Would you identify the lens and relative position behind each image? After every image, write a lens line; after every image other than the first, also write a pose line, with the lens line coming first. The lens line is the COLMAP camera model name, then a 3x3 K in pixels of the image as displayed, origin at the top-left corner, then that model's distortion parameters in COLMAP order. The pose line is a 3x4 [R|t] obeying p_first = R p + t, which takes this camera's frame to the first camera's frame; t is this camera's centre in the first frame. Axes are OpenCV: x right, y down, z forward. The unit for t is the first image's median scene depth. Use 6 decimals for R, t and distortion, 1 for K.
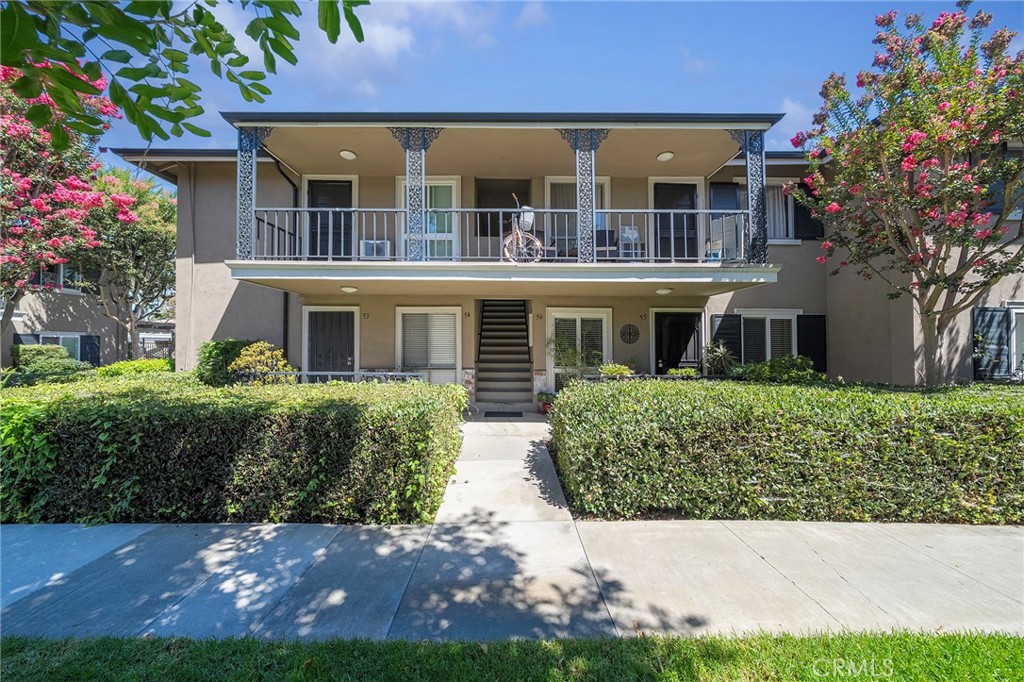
lens RADIAL K [[351.7, 0, 510.7], [0, 351.7, 341.2], [0, 0, 1]] dist [-0.006322, 0.000542]
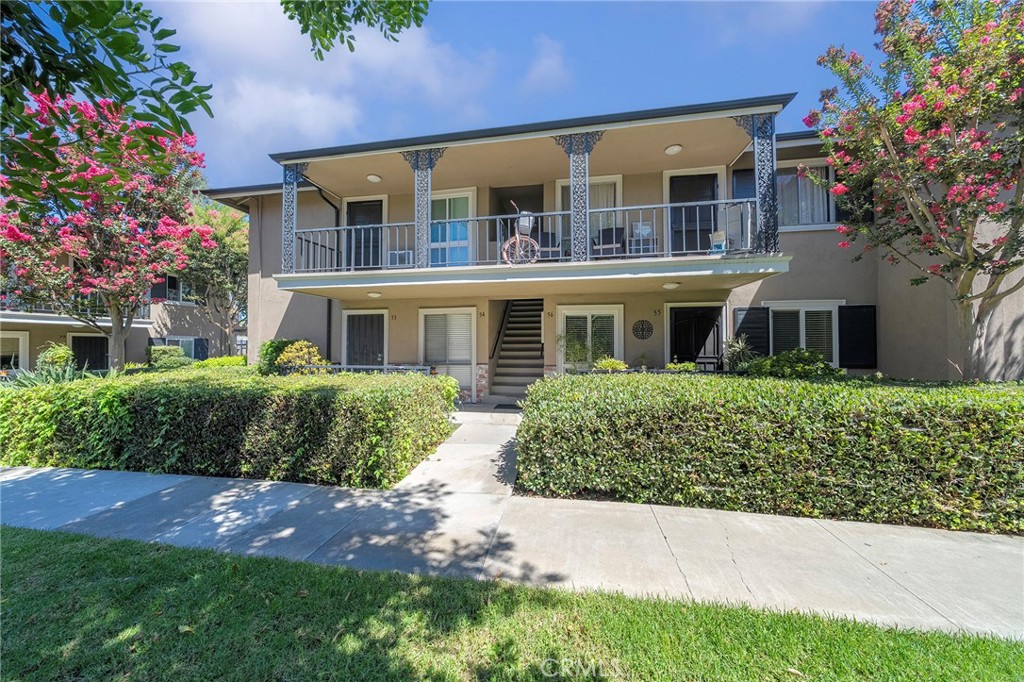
lens RADIAL K [[351.7, 0, 533.7], [0, 351.7, 341.0], [0, 0, 1]] dist [-0.006322, 0.000542]
pose [[0.985582, -0.011949, -0.168778, 0.323244], [0.011454, 0.999927, -0.003910, 0.019095], [0.168813, 0.001920, 0.985646, -0.063608]]
